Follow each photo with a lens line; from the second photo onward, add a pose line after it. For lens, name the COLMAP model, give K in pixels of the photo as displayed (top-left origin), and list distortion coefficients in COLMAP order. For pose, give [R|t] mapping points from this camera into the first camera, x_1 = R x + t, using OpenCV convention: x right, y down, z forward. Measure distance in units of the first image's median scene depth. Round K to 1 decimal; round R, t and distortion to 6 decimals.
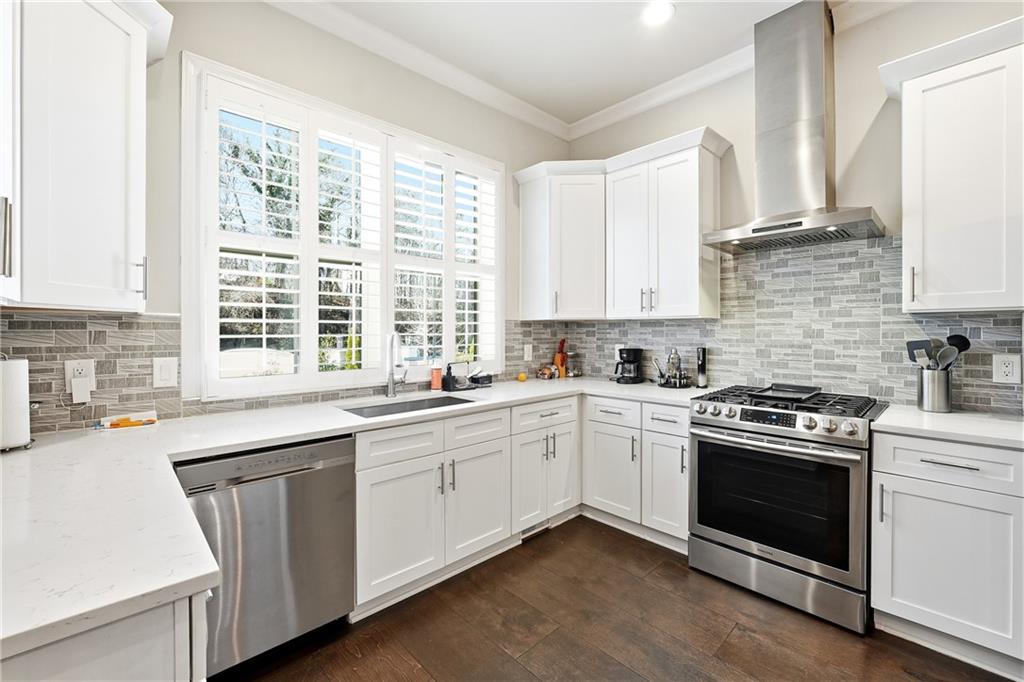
lens RADIAL K [[425.7, 0, 513.9], [0, 425.7, 334.4], [0, 0, 1]] dist [-0.009139, 0.000165]
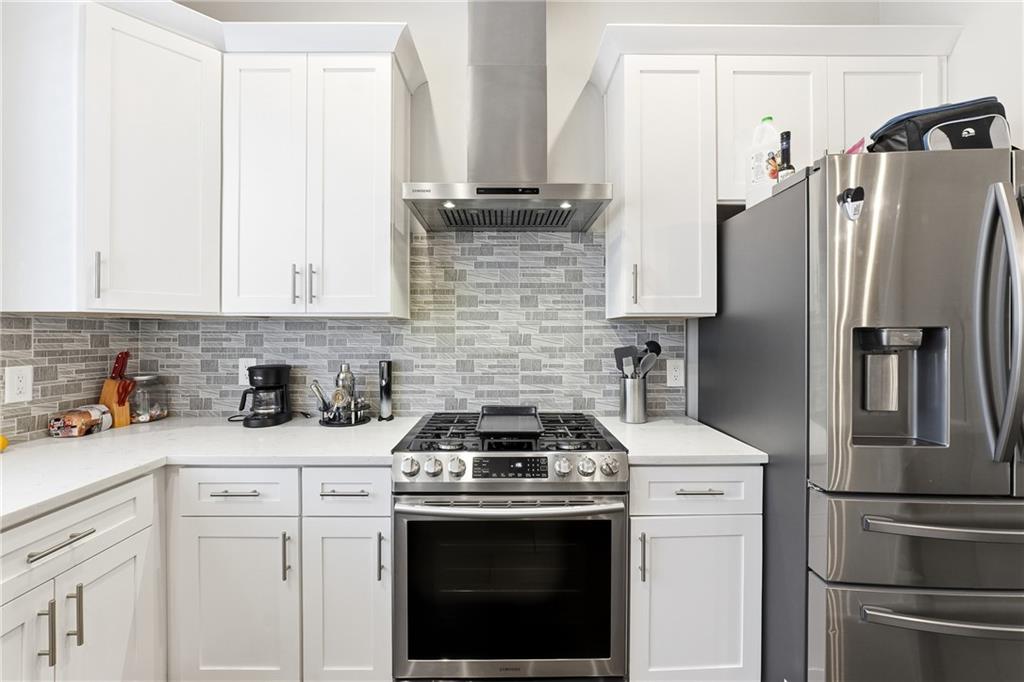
lens RADIAL K [[438.4, 0, 514.5], [0, 438.4, 333.5], [0, 0, 1]] dist [-0.026216, 0.010434]
pose [[0.681862, 0.003032, 0.731475, 0.071132], [0.003611, 0.999965, -0.007511, -0.006608], [-0.731472, 0.007762, 0.681827, 0.380584]]
